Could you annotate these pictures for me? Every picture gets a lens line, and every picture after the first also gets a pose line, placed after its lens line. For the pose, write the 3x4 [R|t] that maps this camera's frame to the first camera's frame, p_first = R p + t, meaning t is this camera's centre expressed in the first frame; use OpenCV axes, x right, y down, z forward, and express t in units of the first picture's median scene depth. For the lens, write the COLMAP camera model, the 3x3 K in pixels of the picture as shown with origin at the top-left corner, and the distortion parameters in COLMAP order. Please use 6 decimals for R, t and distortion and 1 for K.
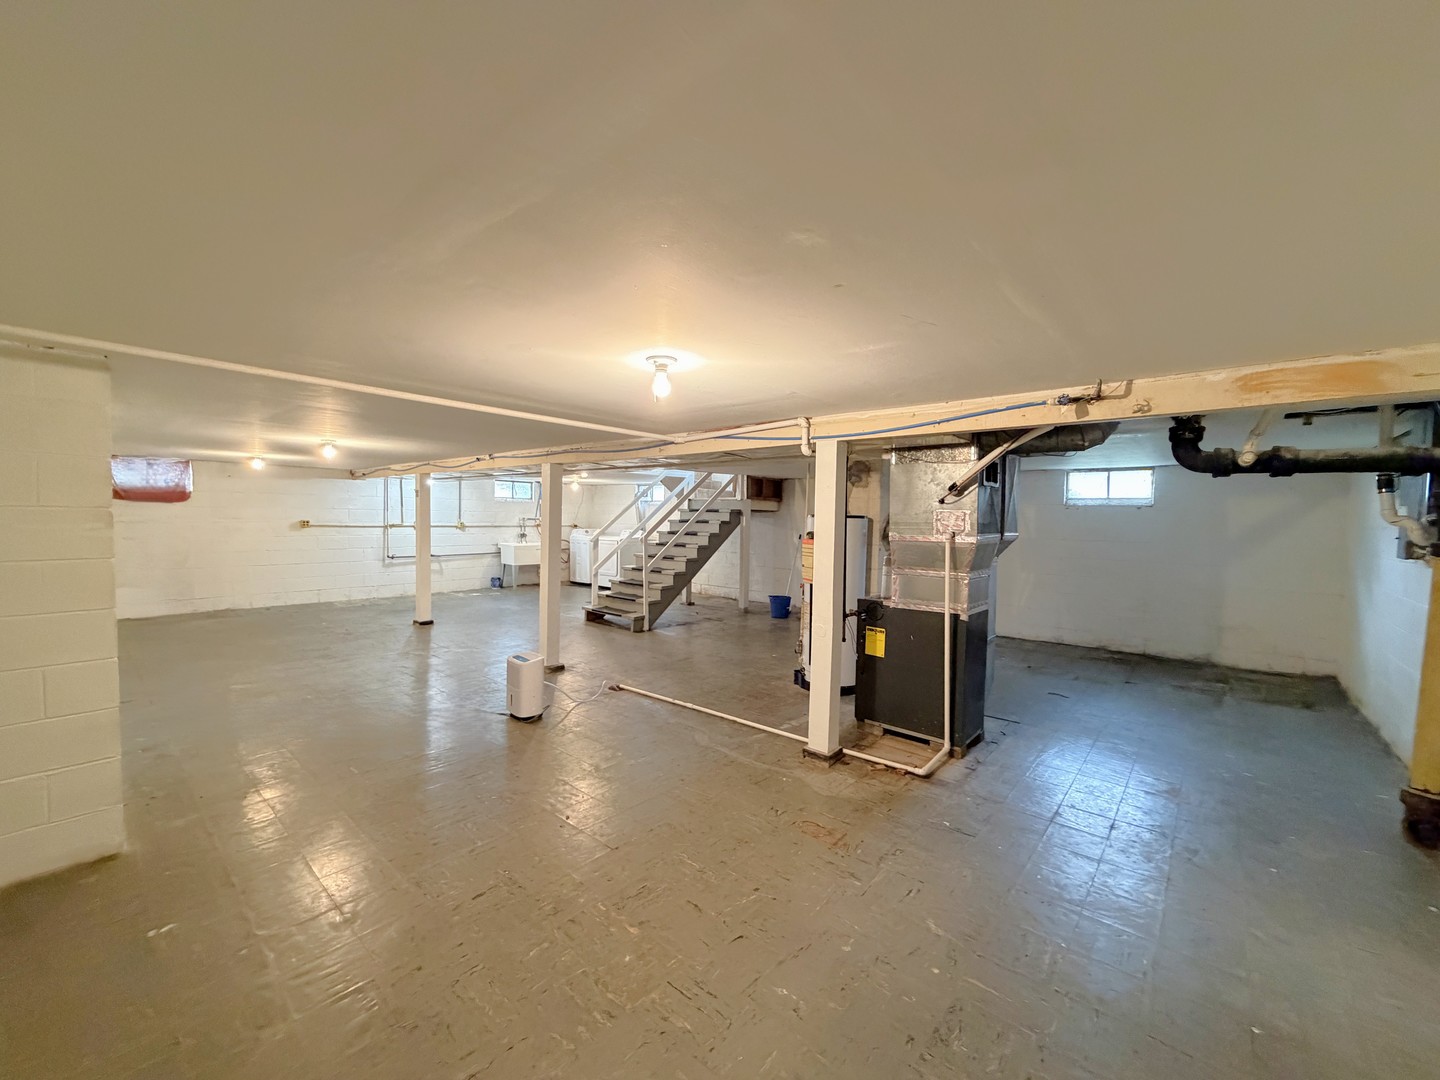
lens RADIAL K [[572.8, 0, 714.8], [0, 572.8, 541.0], [0, 0, 1]] dist [-0.000334, 0.000223]
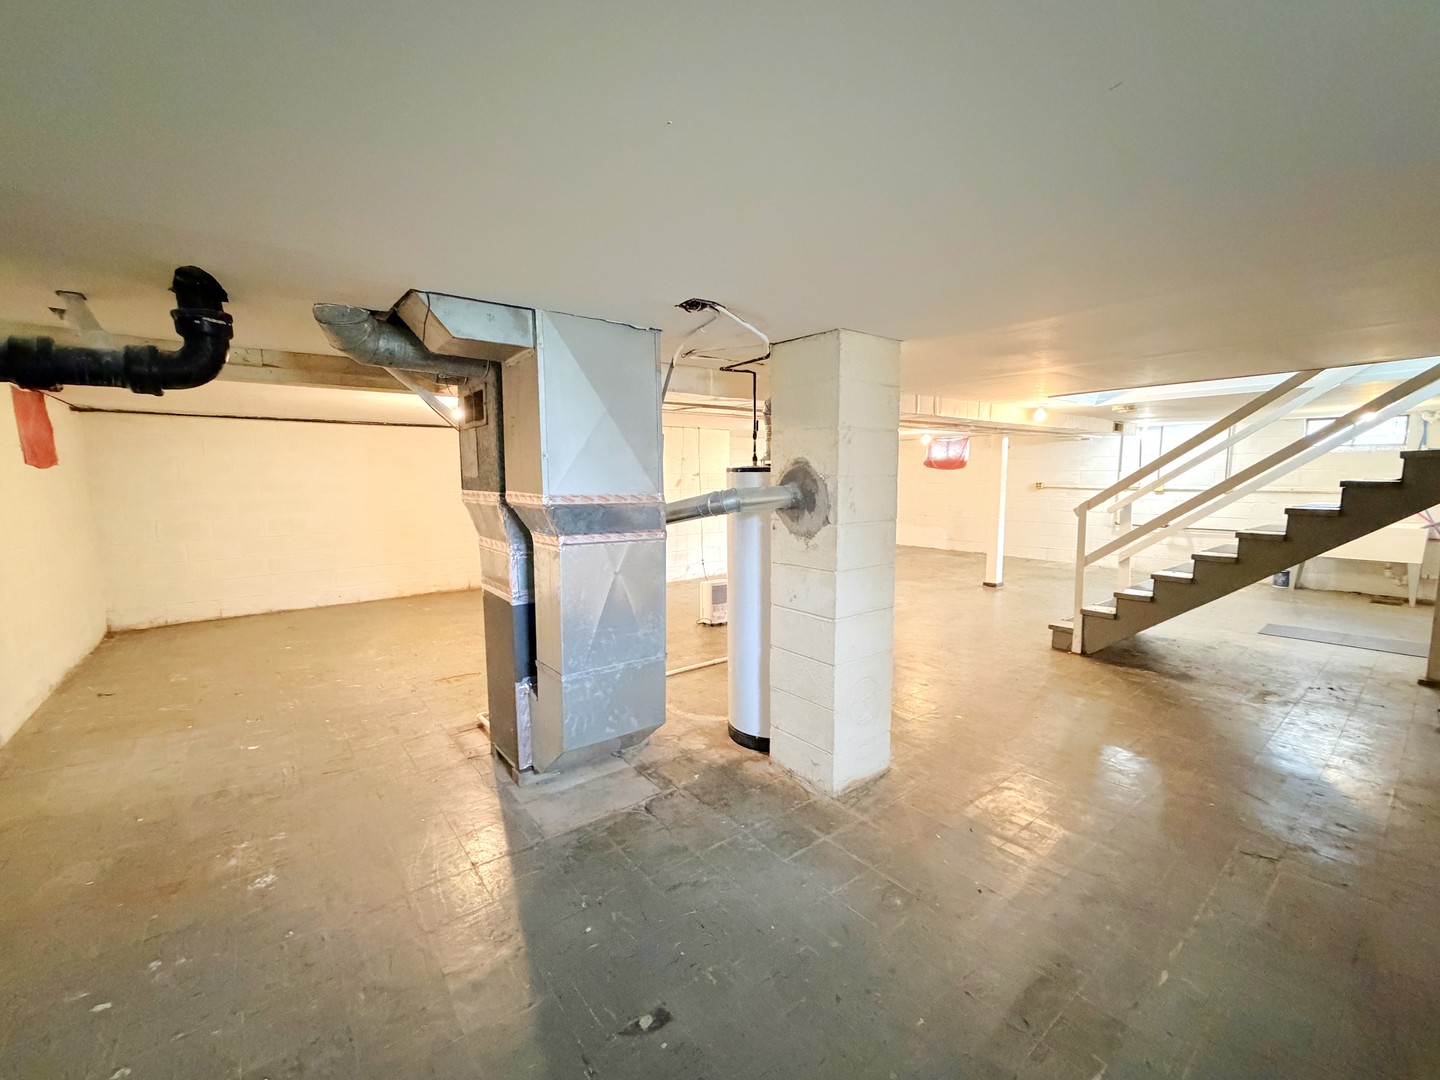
lens RADIAL K [[572.8, 0, 714.8], [0, 572.8, 541.0], [0, 0, 1]] dist [-0.000334, 0.000223]
pose [[-0.165359, 0.100065, -0.981144, 0.535553], [-0.042344, 0.993202, 0.108432, -0.019725], [0.985324, 0.059476, -0.159998, 0.652794]]
